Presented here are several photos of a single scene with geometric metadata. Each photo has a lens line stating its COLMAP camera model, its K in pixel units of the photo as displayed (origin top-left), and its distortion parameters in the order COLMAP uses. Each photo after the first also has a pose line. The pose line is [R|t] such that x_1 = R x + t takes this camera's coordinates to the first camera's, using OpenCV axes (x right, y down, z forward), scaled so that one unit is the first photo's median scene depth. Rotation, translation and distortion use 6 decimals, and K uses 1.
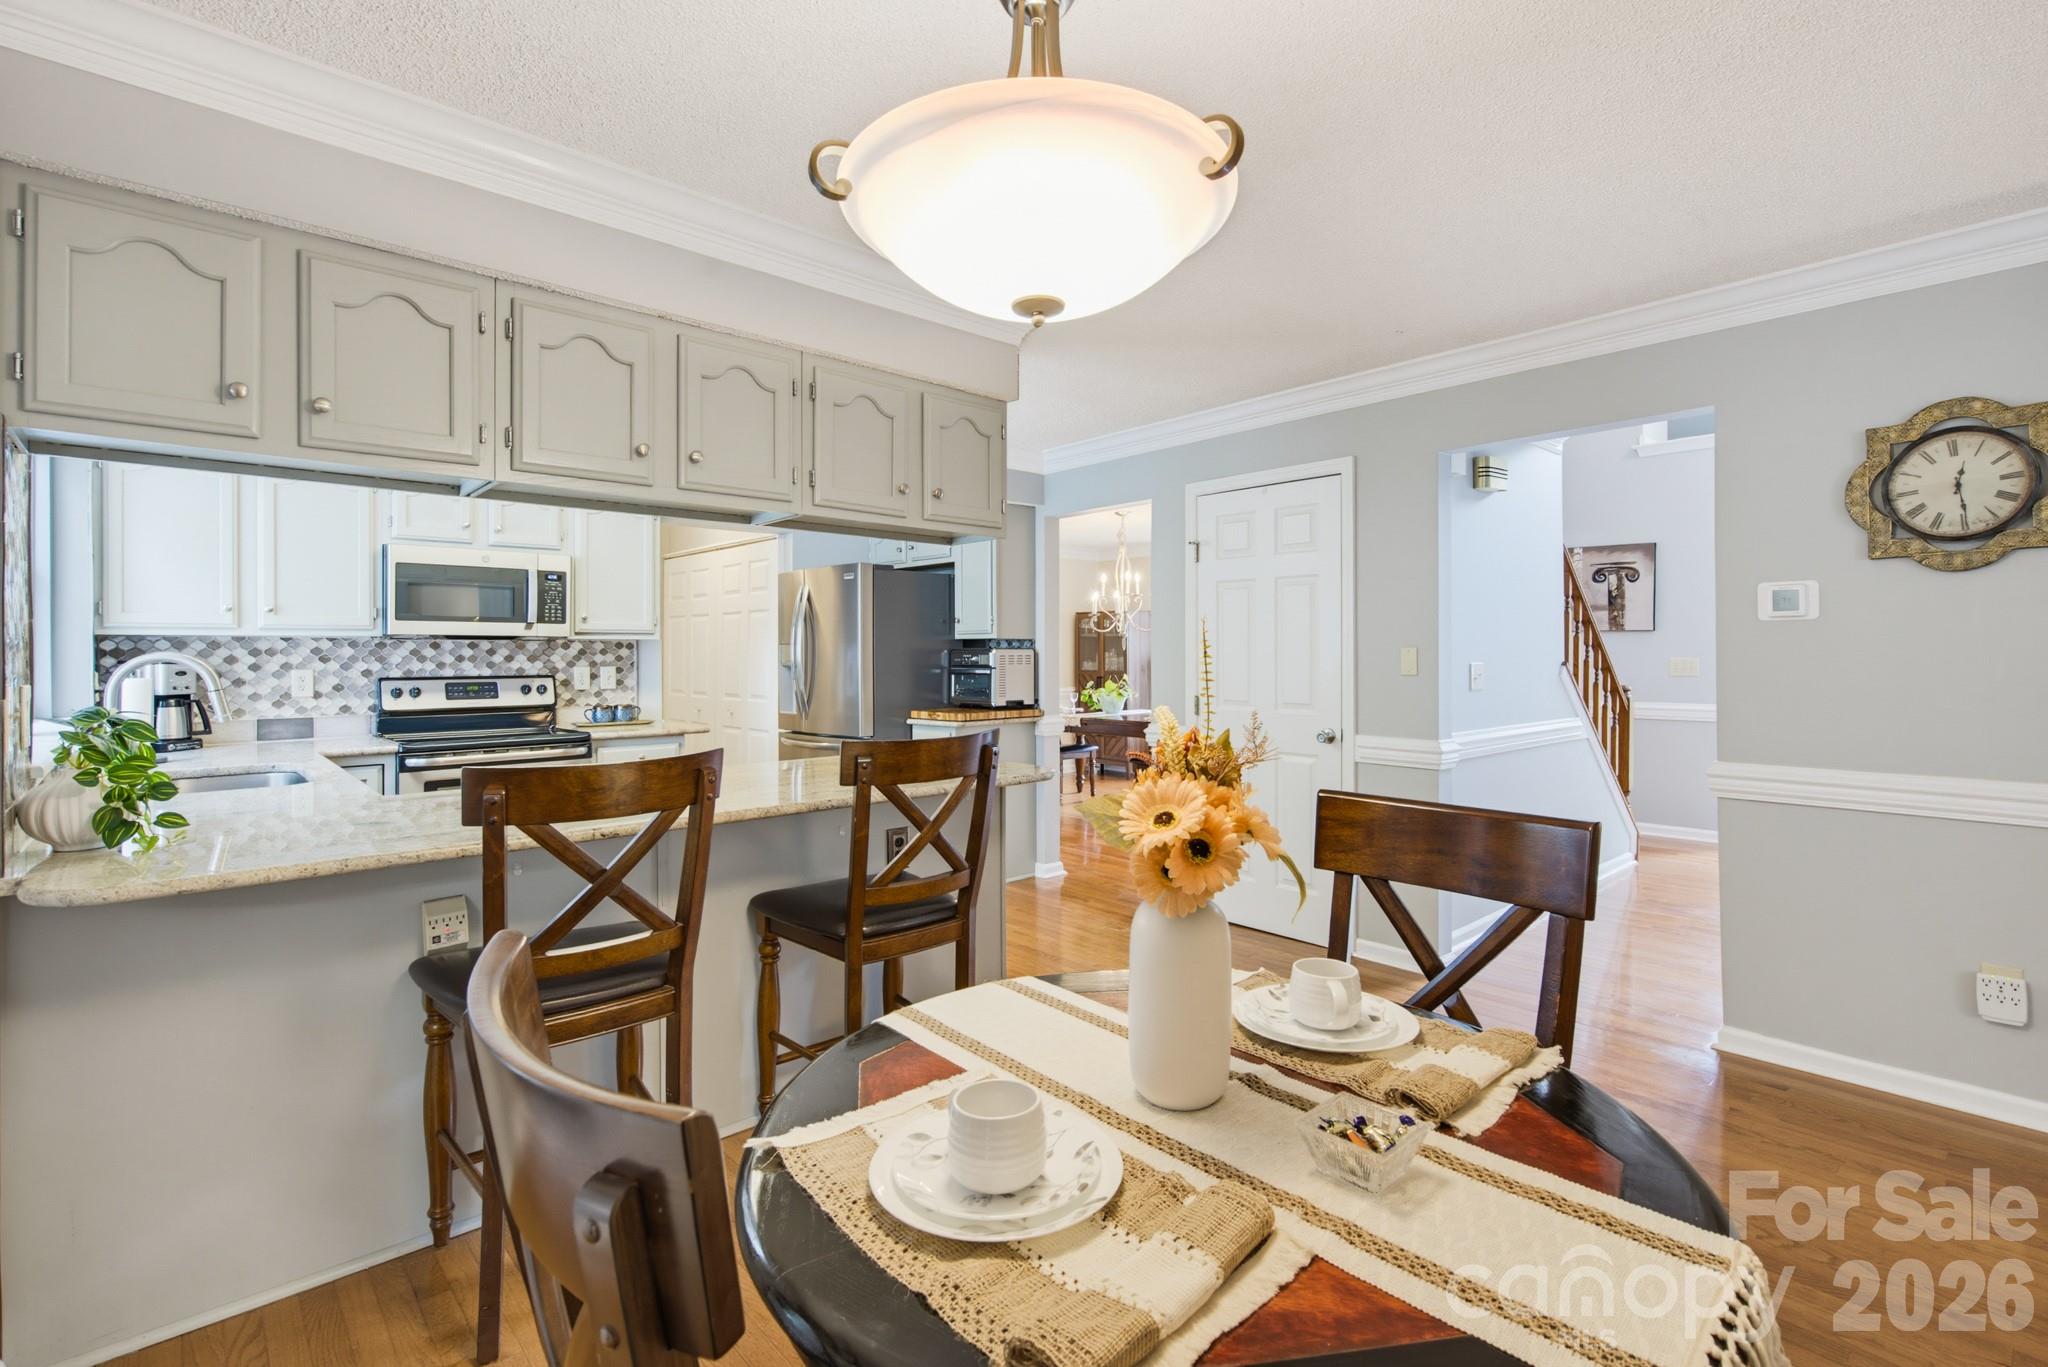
lens RADIAL K [[940.1, 0, 1083.8], [0, 940.1, 638.9], [0, 0, 1]] dist [0.010077, -0.007346]
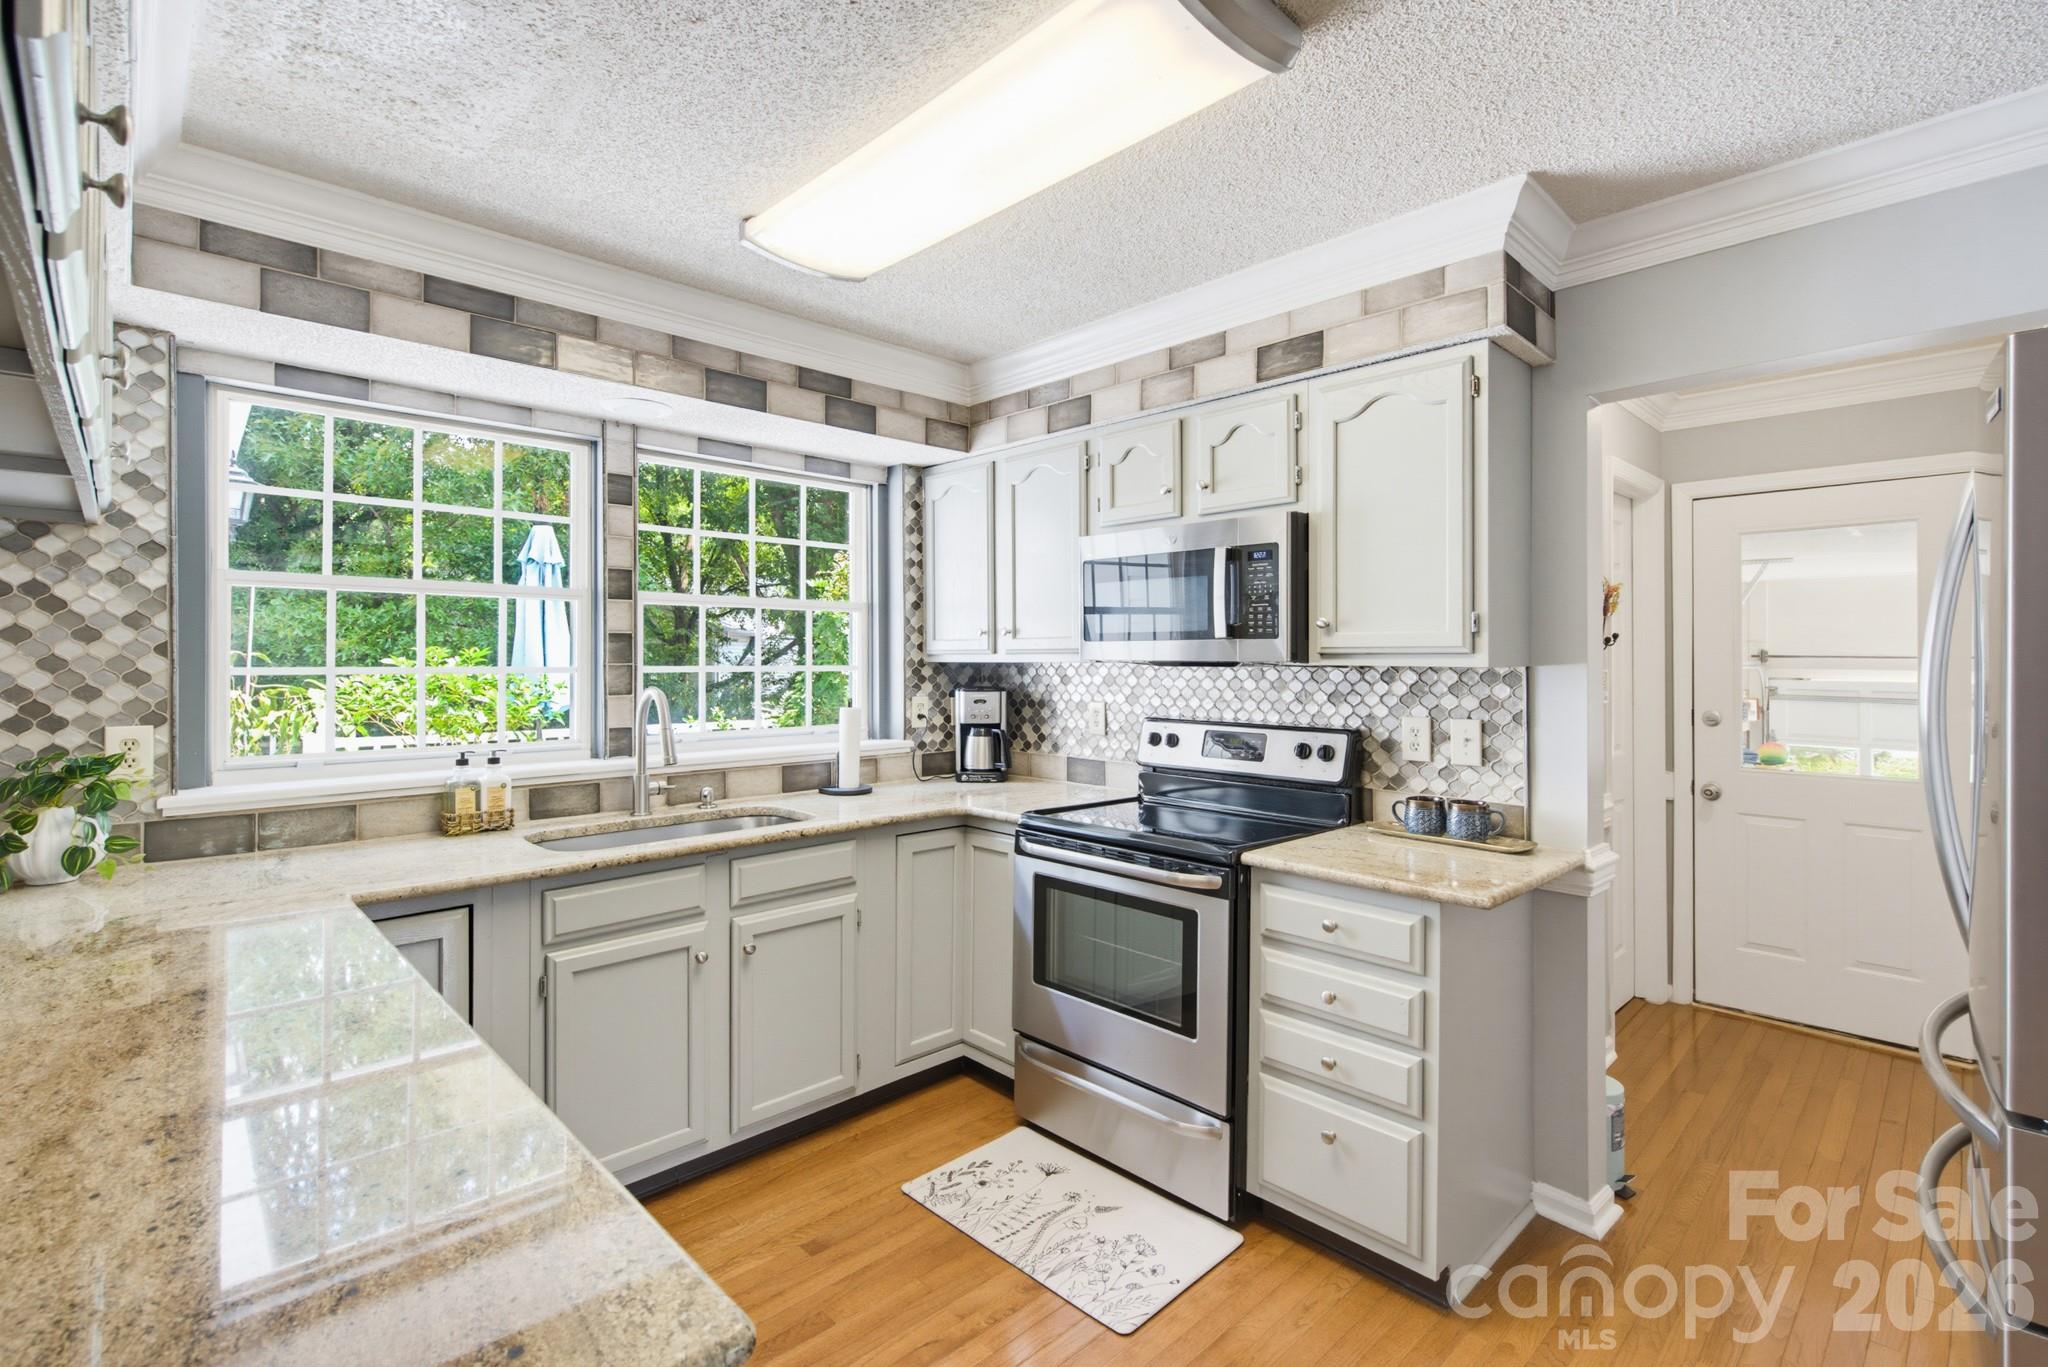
lens RADIAL K [[940.1, 0, 1015.4], [0, 940.1, 657.4], [0, 0, 1]] dist [0.010077, -0.007346]
pose [[-0.013639, 0.003350, -0.999901, -0.007447], [0.011062, 0.999934, 0.003200, -0.008389], [0.999846, -0.011017, -0.013675, 0.840175]]
